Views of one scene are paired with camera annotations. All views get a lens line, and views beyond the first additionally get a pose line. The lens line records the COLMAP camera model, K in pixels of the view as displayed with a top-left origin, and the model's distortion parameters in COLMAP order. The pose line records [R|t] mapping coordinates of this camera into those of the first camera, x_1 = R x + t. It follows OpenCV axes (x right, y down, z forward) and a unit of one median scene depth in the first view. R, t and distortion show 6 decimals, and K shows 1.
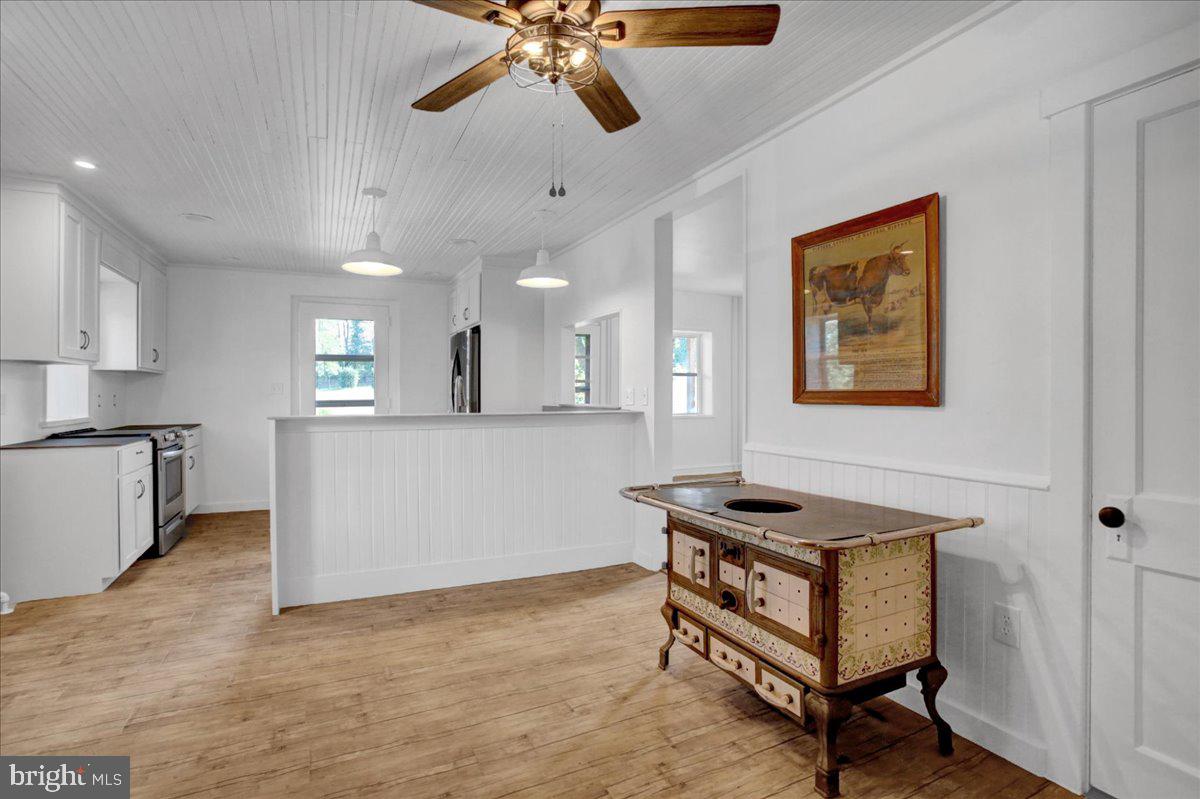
lens RADIAL K [[581.9, 0, 594.5], [0, 581.9, 393.8], [0, 0, 1]] dist [-0.013709, 0.003499]
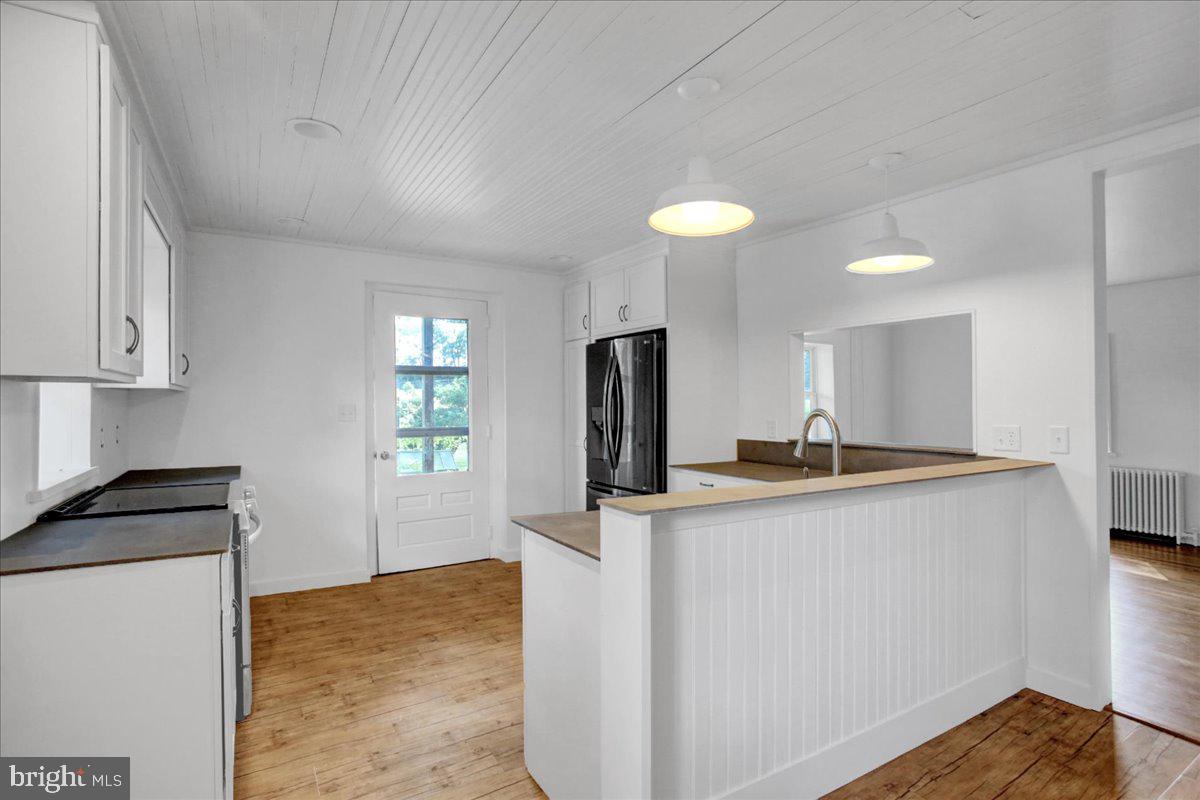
lens RADIAL K [[581.9, 0, 603.9], [0, 581.9, 403.5], [0, 0, 1]] dist [-0.013709, 0.003499]
pose [[0.991937, 0.006800, 0.126549, -0.385251], [-0.006331, 0.999972, -0.004112, -0.023473], [-0.126573, 0.003278, 0.991952, 0.314356]]
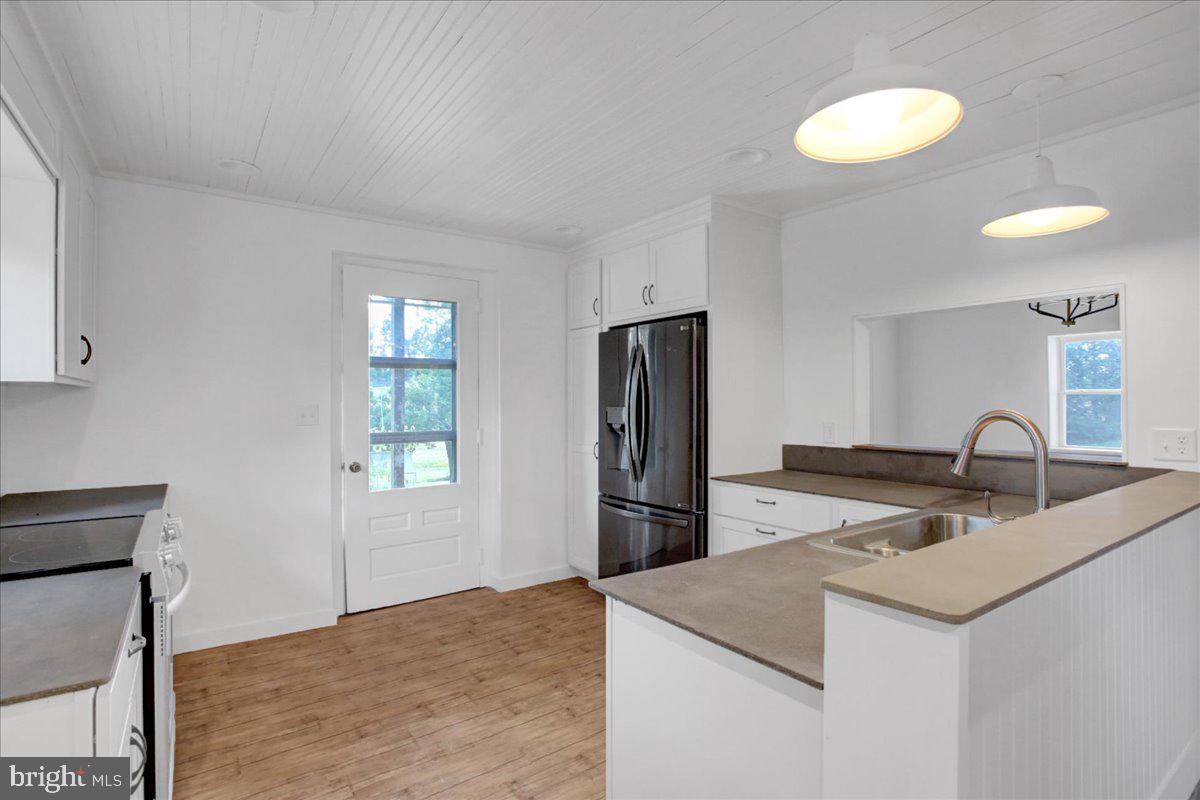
lens RADIAL K [[581.9, 0, 600.0], [0, 581.9, 396.4], [0, 0, 1]] dist [-0.013709, 0.003499]
pose [[0.981244, 0.007002, 0.192640, -0.445015], [-0.004096, 0.999872, -0.015484, -0.023273], [-0.192724, 0.014404, 0.981147, 0.469640]]
